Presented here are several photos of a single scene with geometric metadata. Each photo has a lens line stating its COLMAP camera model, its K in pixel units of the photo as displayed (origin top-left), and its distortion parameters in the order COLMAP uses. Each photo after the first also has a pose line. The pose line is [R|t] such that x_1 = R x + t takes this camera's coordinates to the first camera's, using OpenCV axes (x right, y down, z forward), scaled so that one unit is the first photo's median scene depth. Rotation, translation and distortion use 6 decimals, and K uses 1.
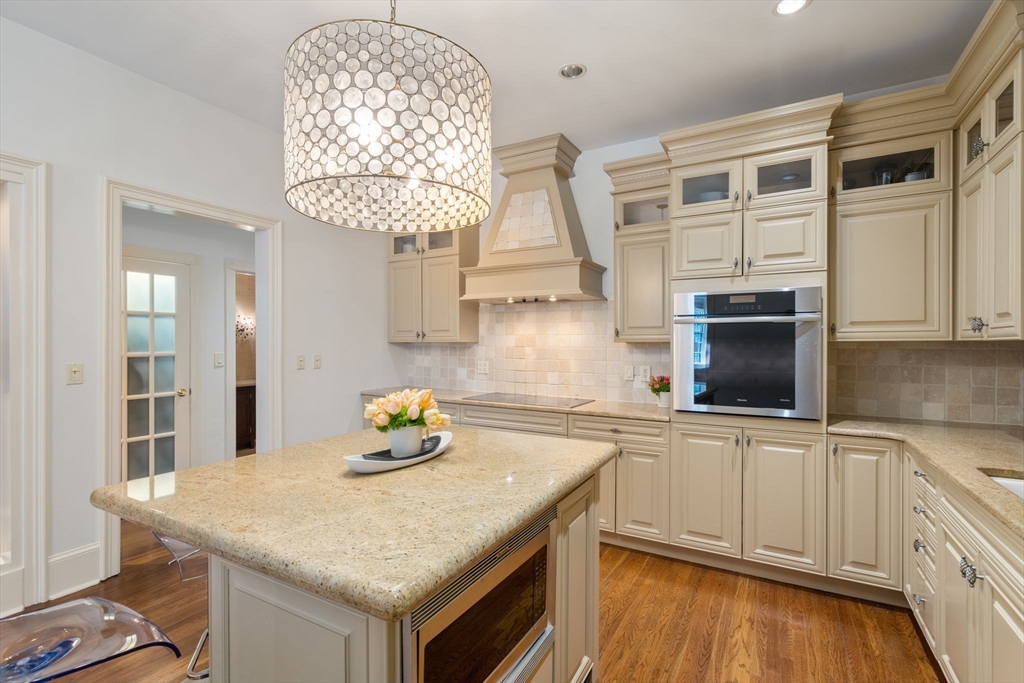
lens RADIAL K [[472.2, 0, 513.3], [0, 472.2, 344.8], [0, 0, 1]] dist [-0.001439, -0.000370]
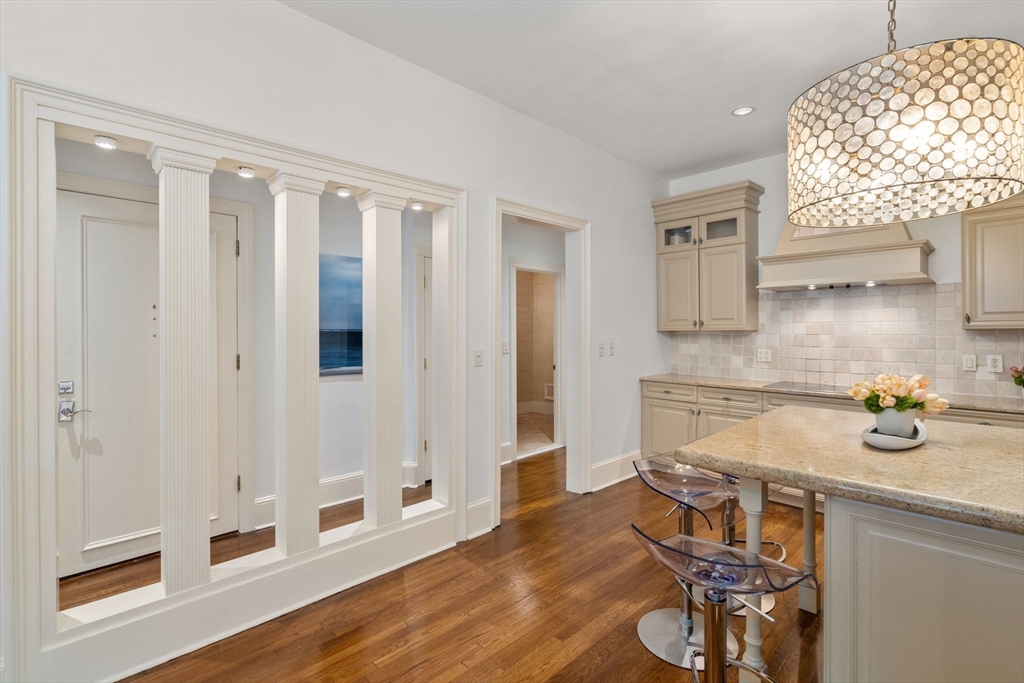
lens RADIAL K [[479.9, 0, 517.4], [0, 479.9, 331.3], [0, 0, 1]] dist [0.001320, 0.000292]
pose [[0.963342, -0.006035, -0.268207, -0.347040], [0.004833, 0.999975, -0.005143, -0.000434], [0.268231, 0.003659, 0.963348, -0.125703]]
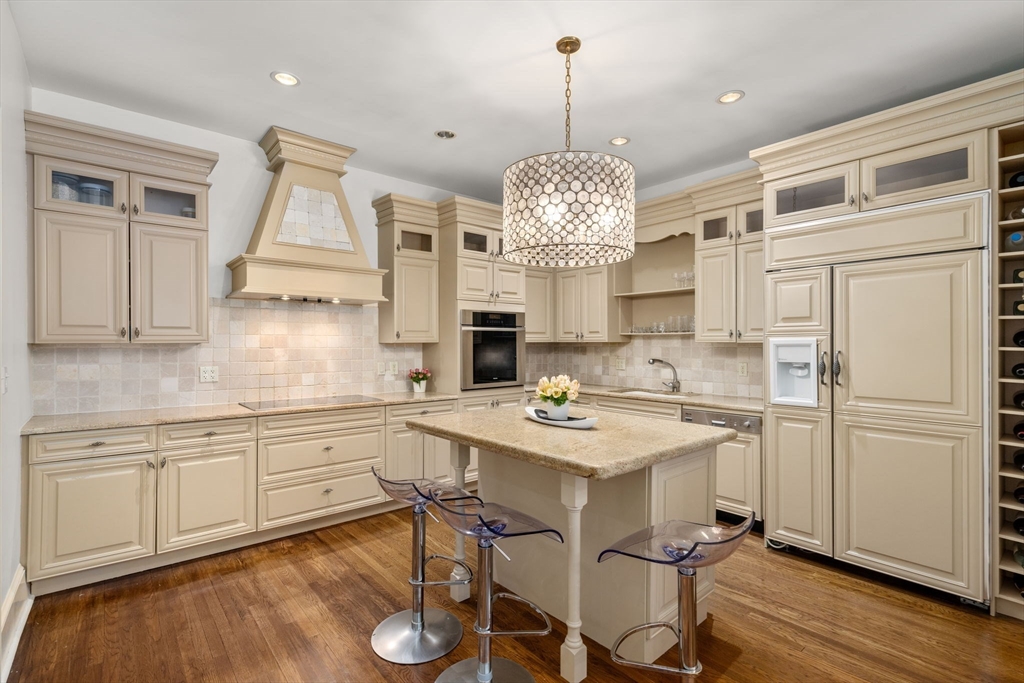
lens RADIAL K [[472.2, 0, 513.3], [0, 472.2, 344.8], [0, 0, 1]] dist [-0.001439, -0.000370]
pose [[0.328197, -0.006784, 0.944585, -0.774219], [0.003449, 0.999976, 0.005984, -0.006384], [-0.944603, 0.001294, 0.328213, 0.297571]]
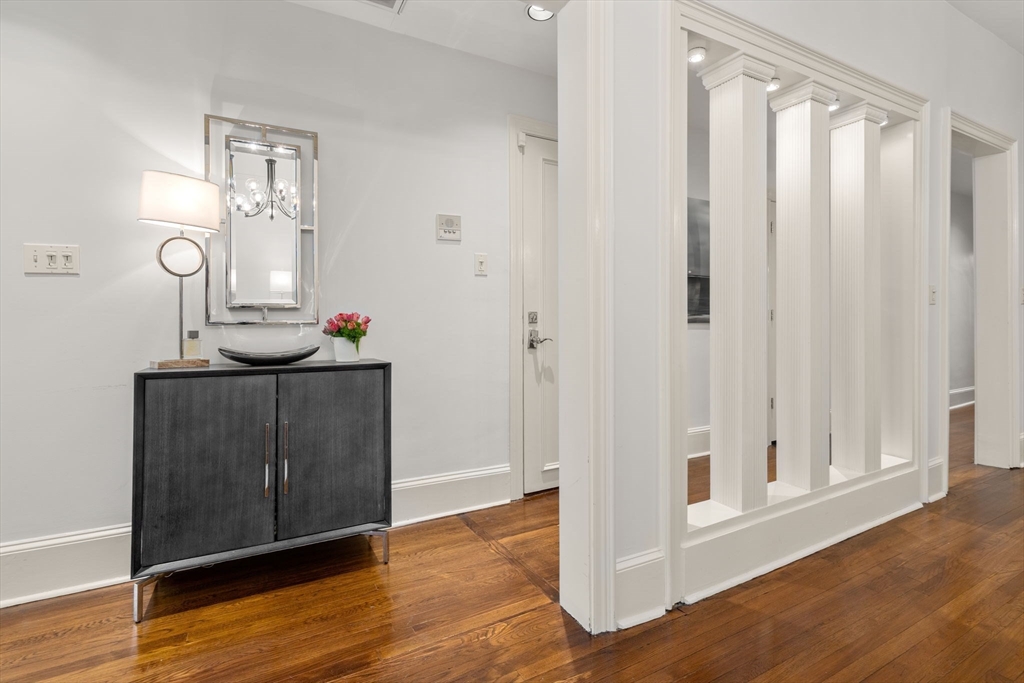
lens RADIAL K [[483.5, 0, 511.6], [0, 483.5, 315.0], [0, 0, 1]] dist [0.000004, -0.000022]
pose [[0.851377, -0.004769, -0.524533, -0.818557], [0.001917, 0.999980, -0.005980, 0.078496], [0.524551, 0.004086, 0.851369, -0.301692]]
